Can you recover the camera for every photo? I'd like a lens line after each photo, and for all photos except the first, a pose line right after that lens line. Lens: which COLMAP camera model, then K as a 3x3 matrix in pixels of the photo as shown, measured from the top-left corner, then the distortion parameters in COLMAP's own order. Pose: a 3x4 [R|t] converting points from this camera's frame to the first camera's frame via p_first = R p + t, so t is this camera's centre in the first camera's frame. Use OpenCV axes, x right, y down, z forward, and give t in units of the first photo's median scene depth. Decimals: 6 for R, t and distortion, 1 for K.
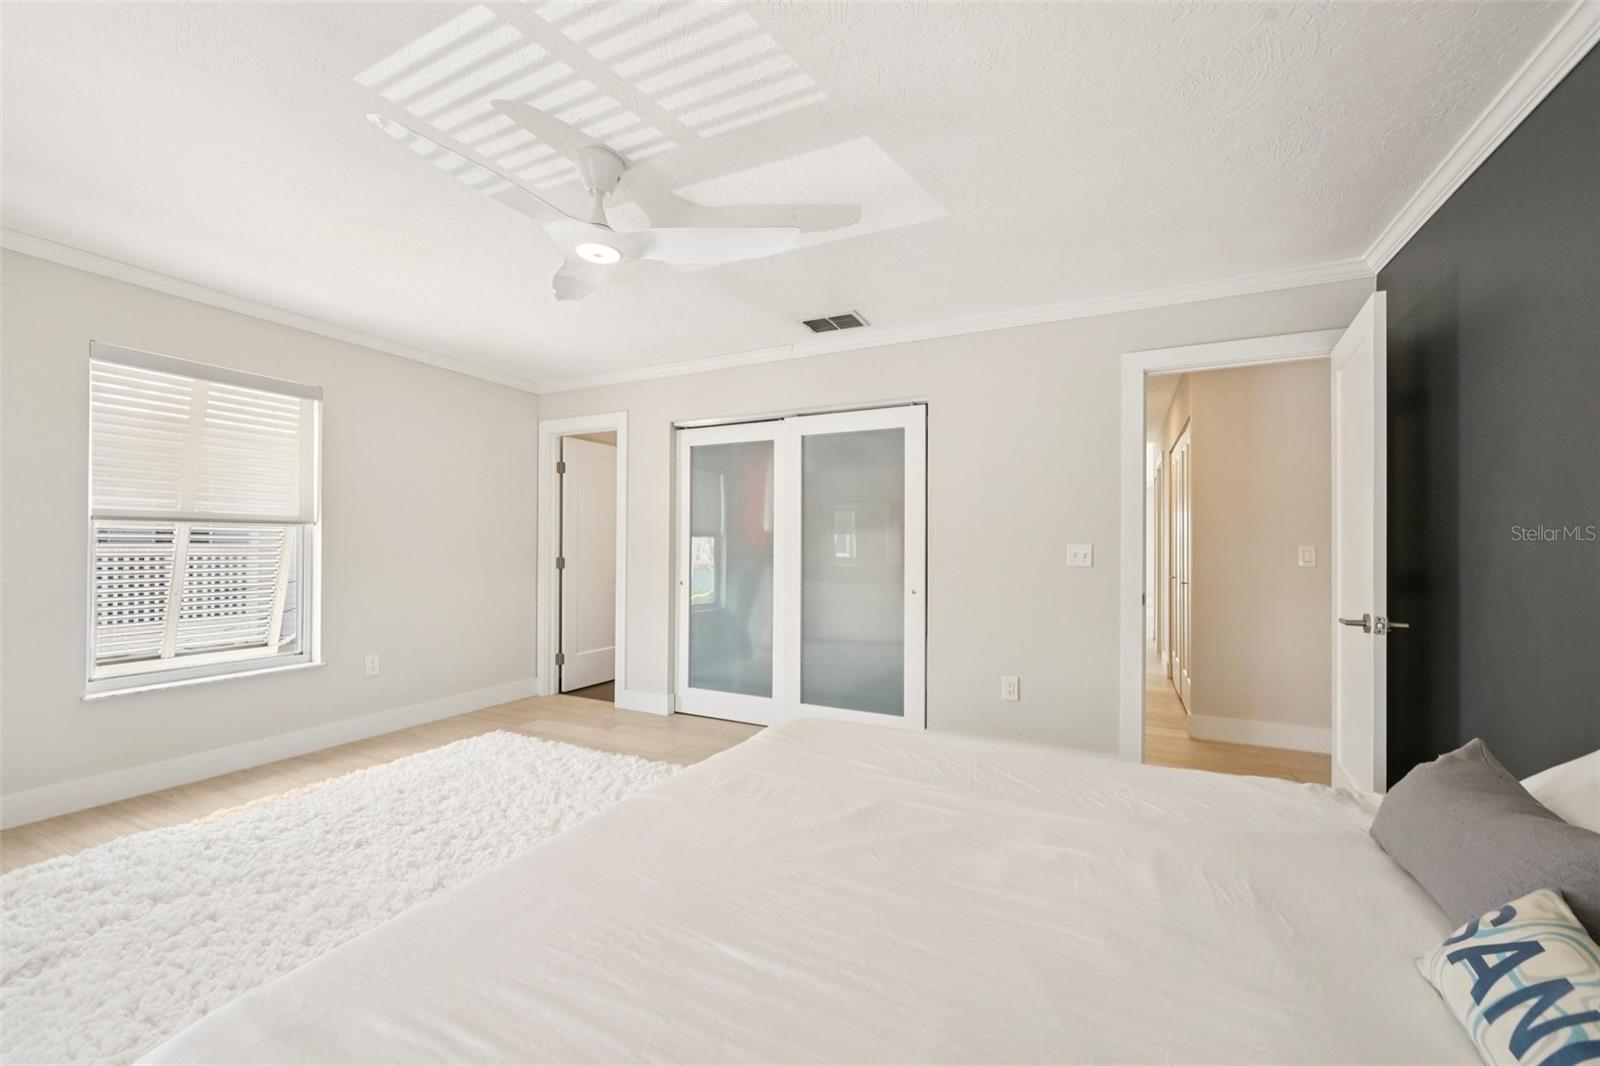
lens RADIAL K [[630.0, 0, 803.4], [0, 630.0, 540.4], [0, 0, 1]] dist [-0.001207, 0.000404]
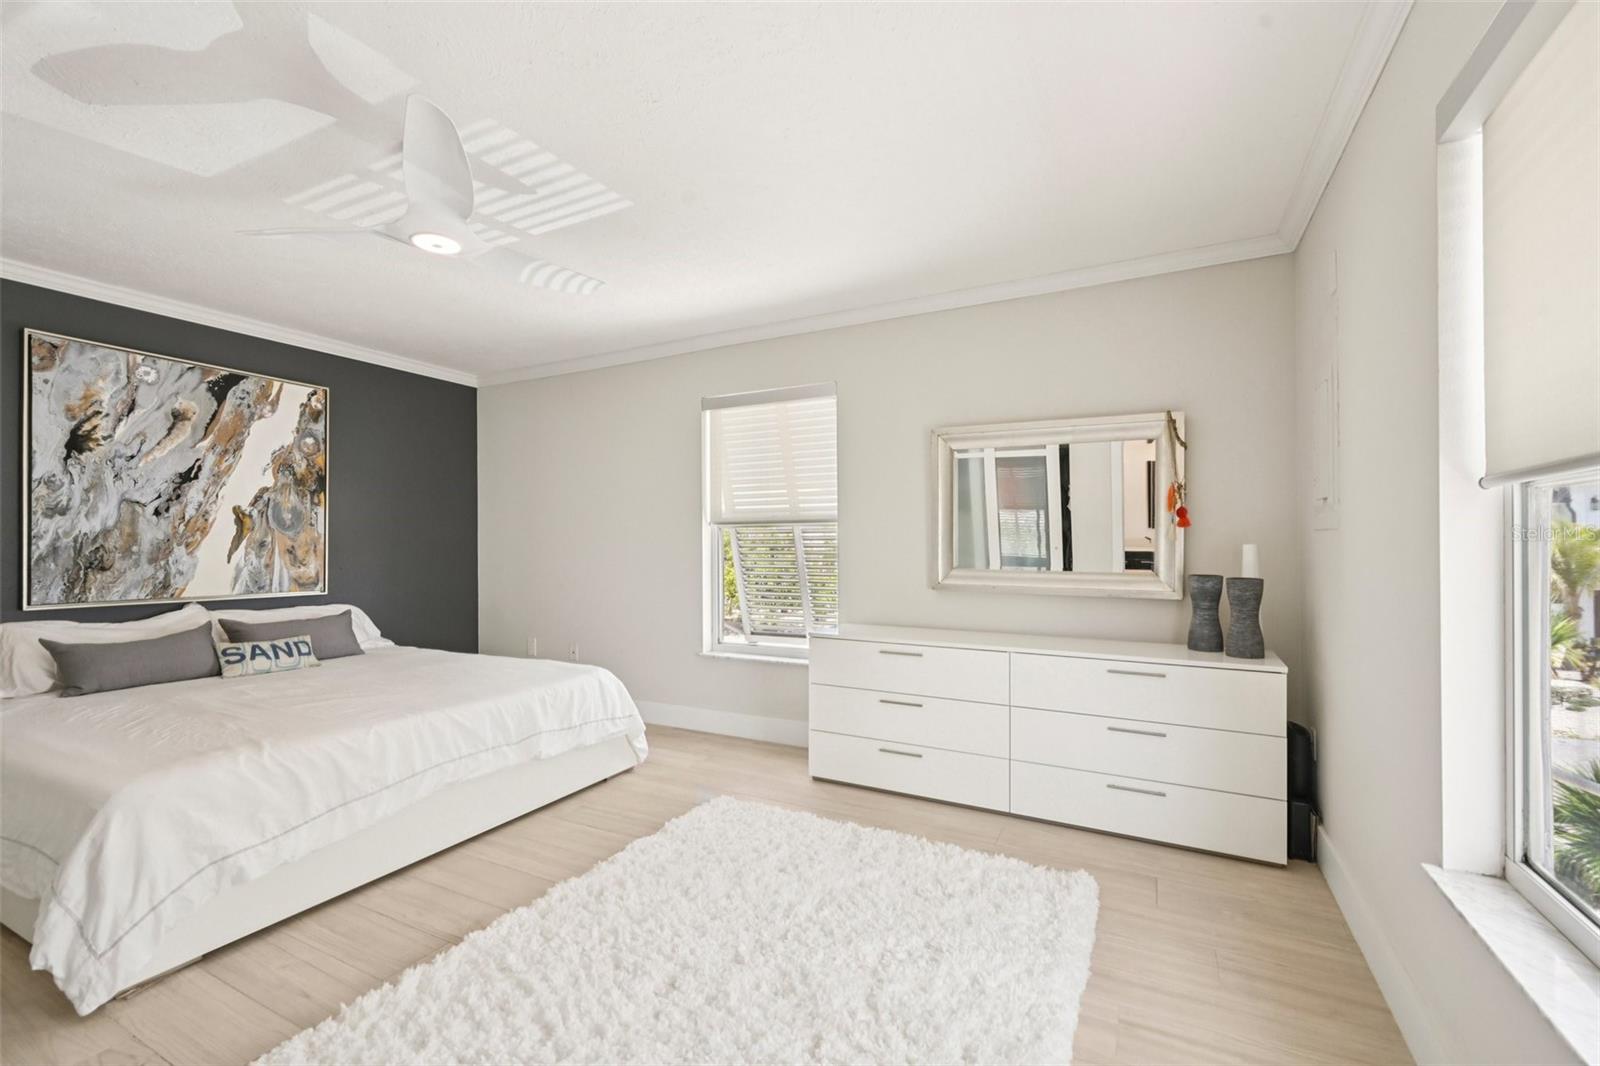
lens RADIAL K [[672.7, 0, 800.8], [0, 672.7, 542.2], [0, 0, 1]] dist [-0.001484, -0.000063]
pose [[-0.999777, -0.002788, 0.020918, -0.531840], [-0.003072, 0.999903, -0.013584, 0.011995], [-0.020878, -0.013646, -0.999689, 1.173676]]
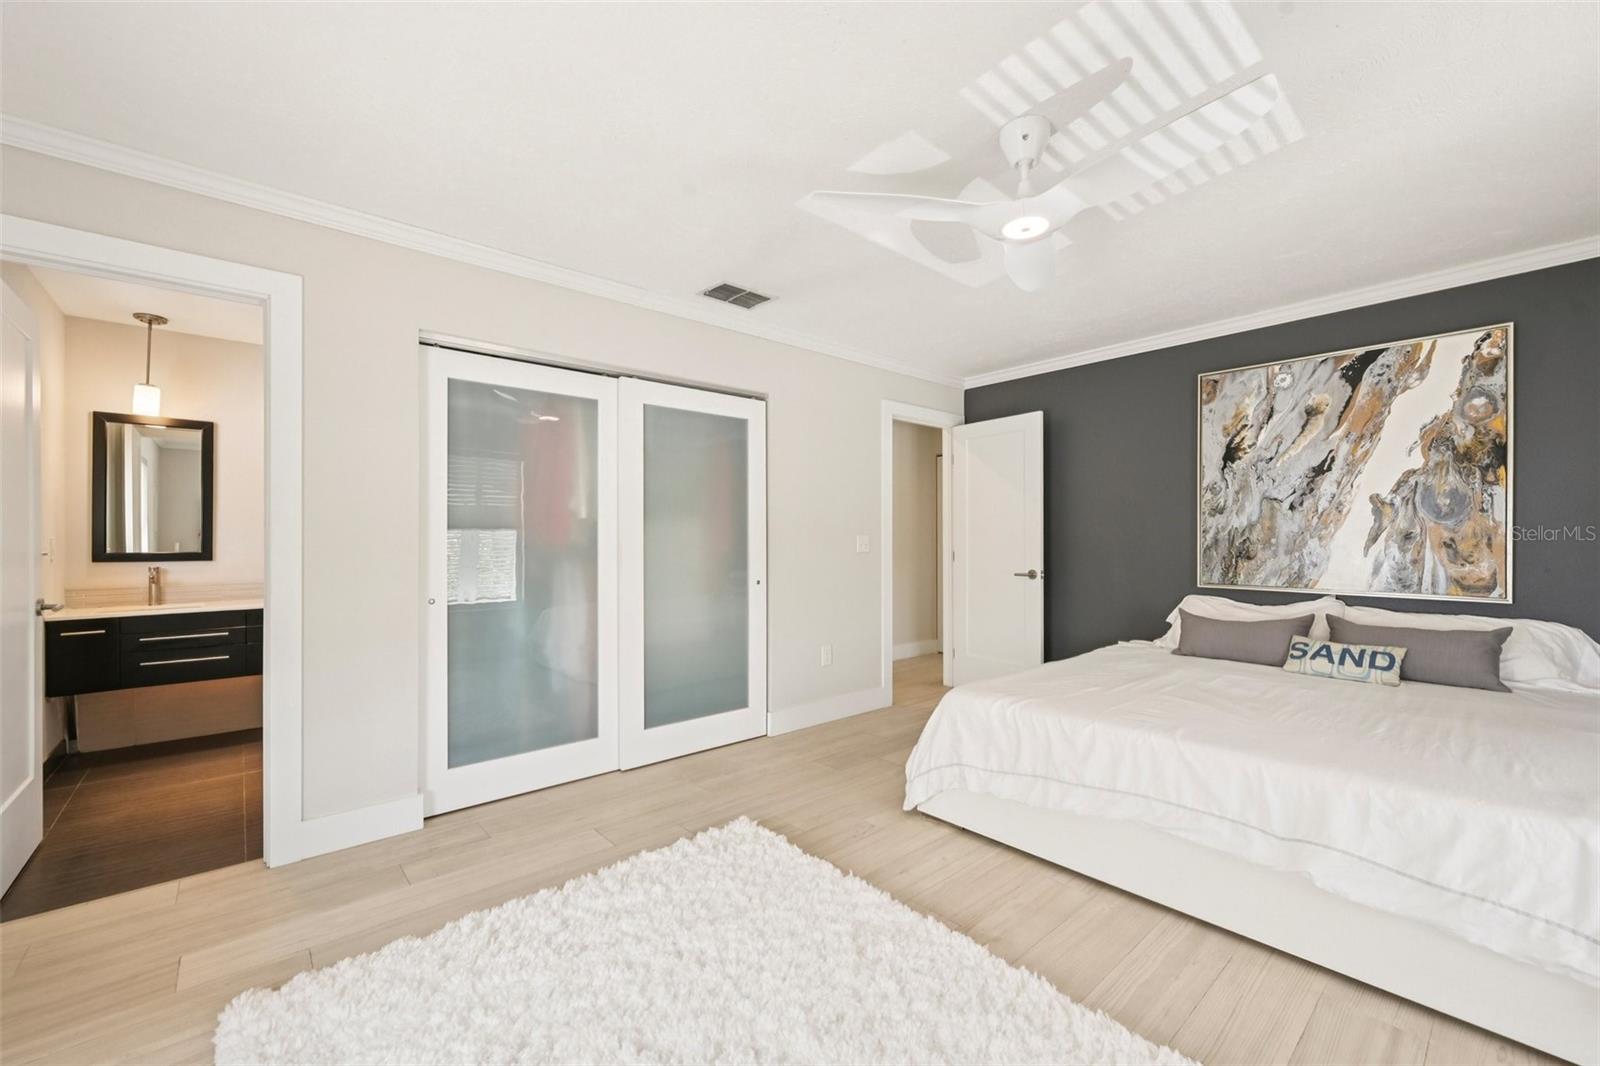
lens RADIAL K [[638.4, 0, 805.8], [0, 638.4, 538.4], [0, 0, 1]] dist [-0.002149, 0.000509]
pose [[0.379321, -0.005274, 0.925250, -0.778026], [-0.003437, 0.999969, 0.007109, 0.002828], [-0.925259, -0.005877, 0.379292, 0.548178]]
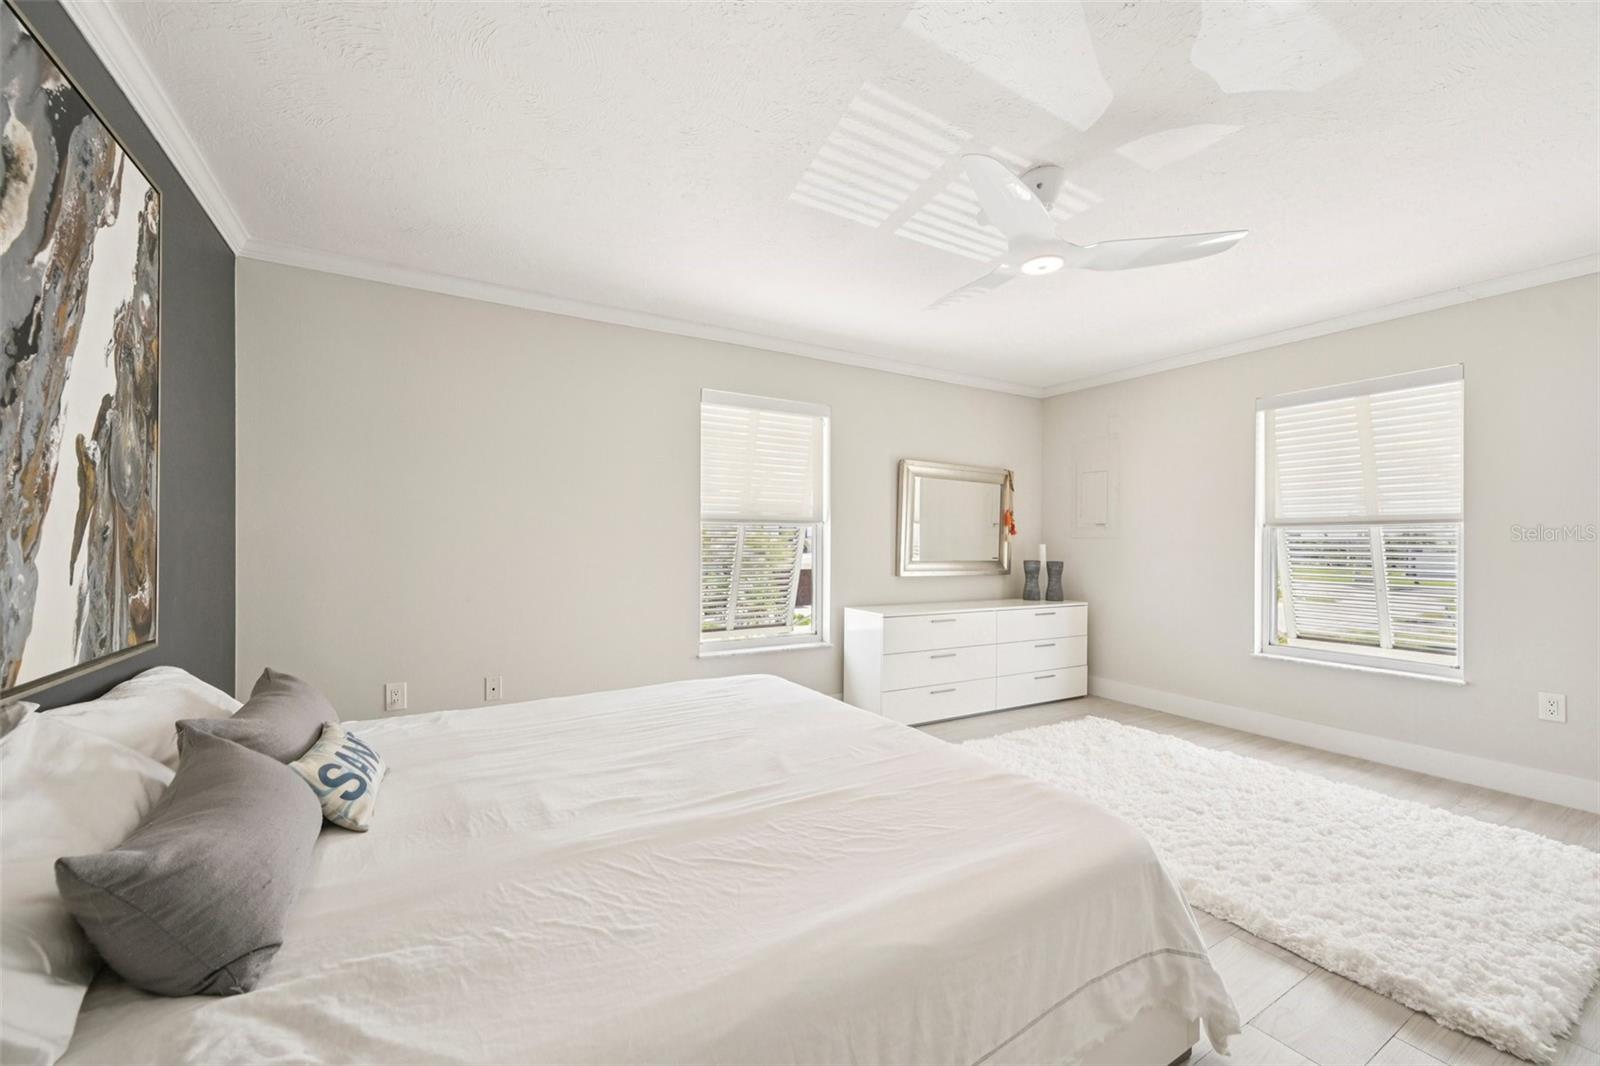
lens RADIAL K [[630.0, 0, 803.4], [0, 630.0, 540.4], [0, 0, 1]] dist [-0.001207, 0.000404]
pose [[-0.547394, -0.011562, -0.836795, 0.450556], [0.000841, 0.999896, -0.014366, 0.013117], [0.836875, -0.008568, -0.547327, 0.718899]]
